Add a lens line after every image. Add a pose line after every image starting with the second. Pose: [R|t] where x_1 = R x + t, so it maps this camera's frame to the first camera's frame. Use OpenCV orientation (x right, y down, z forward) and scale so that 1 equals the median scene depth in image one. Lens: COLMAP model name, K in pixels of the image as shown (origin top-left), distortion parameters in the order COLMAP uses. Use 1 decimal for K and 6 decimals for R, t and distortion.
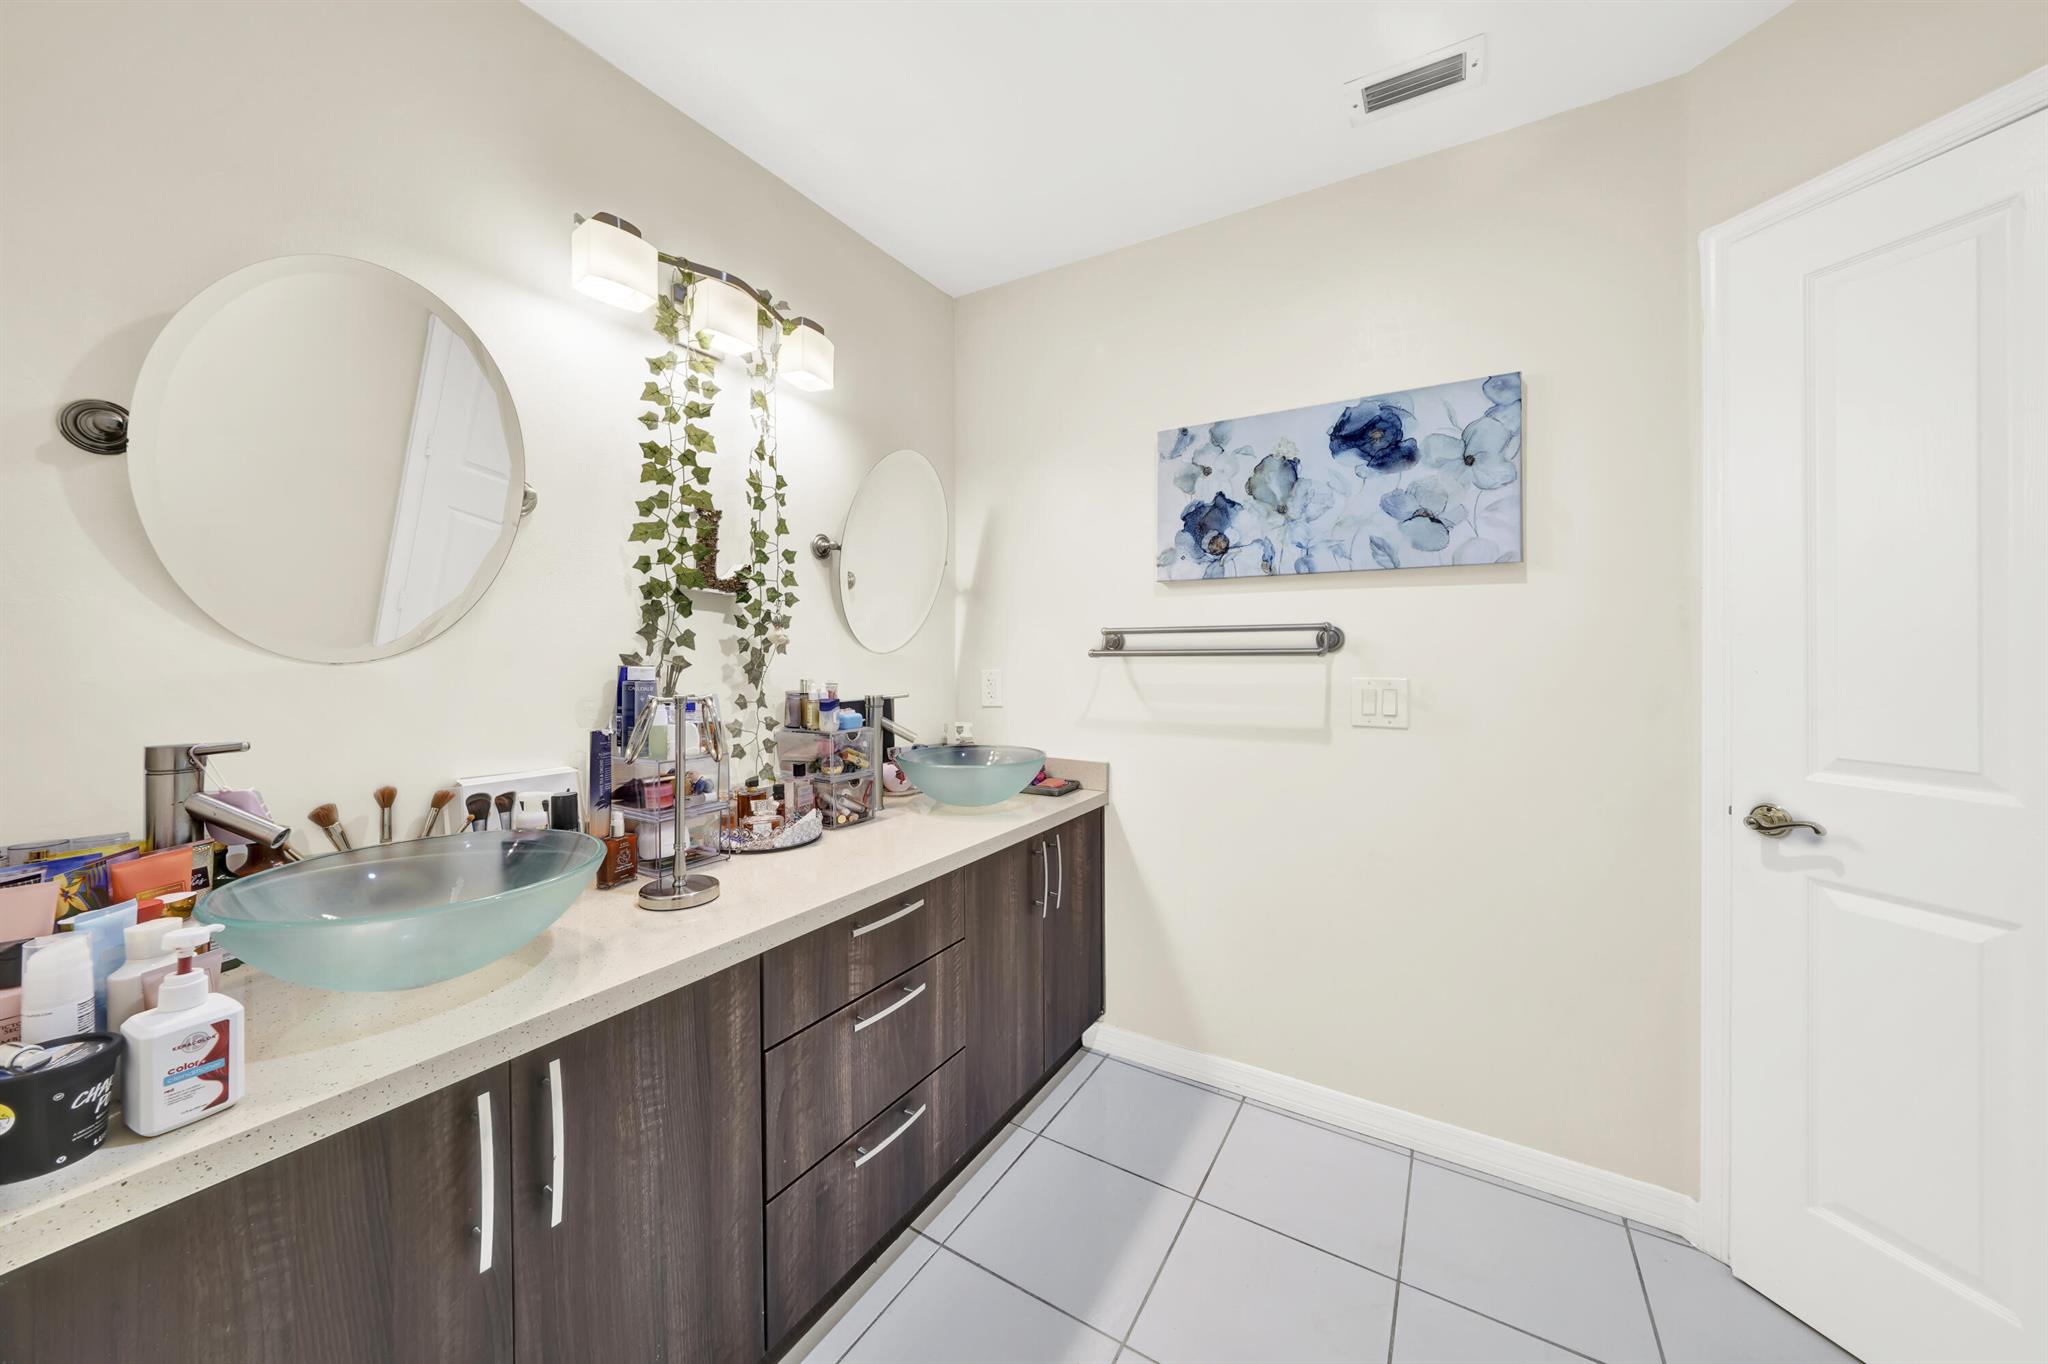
lens RADIAL K [[726.1, 0, 1010.6], [0, 726.1, 659.9], [0, 0, 1]] dist [-0.000463, -0.000040]
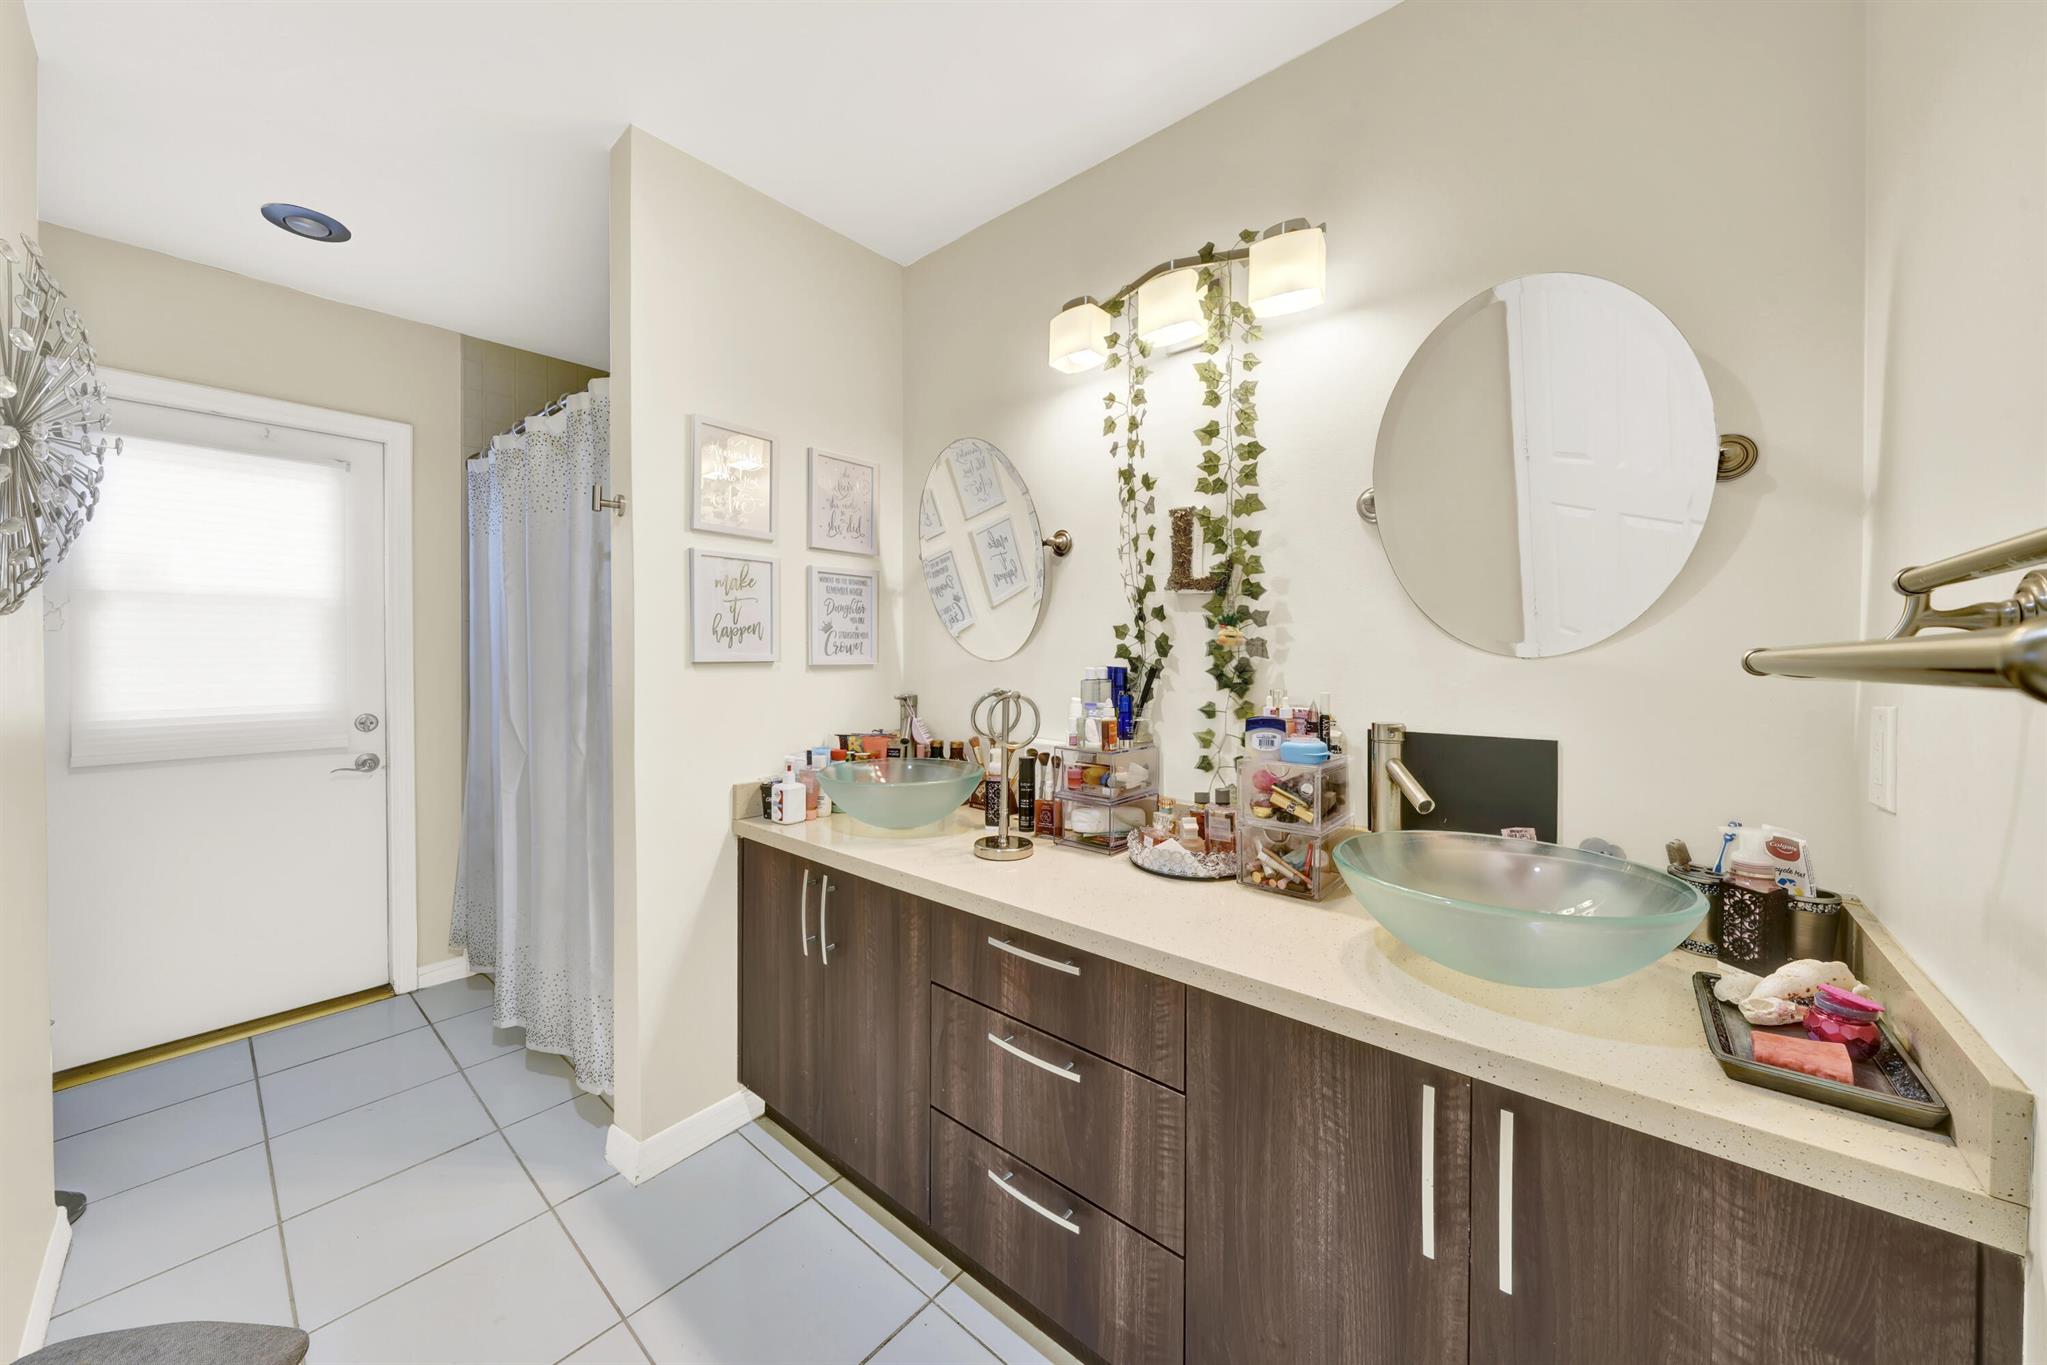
lens RADIAL K [[725.7, 0, 1010.1], [0, 725.7, 660.4], [0, 0, 1]] dist [-0.000463, -0.000040]
pose [[-0.155516, 0.015259, -0.987716, 0.664360], [-0.010685, 0.999796, 0.017128, -0.019405], [0.987776, 0.013217, -0.155321, 1.038625]]
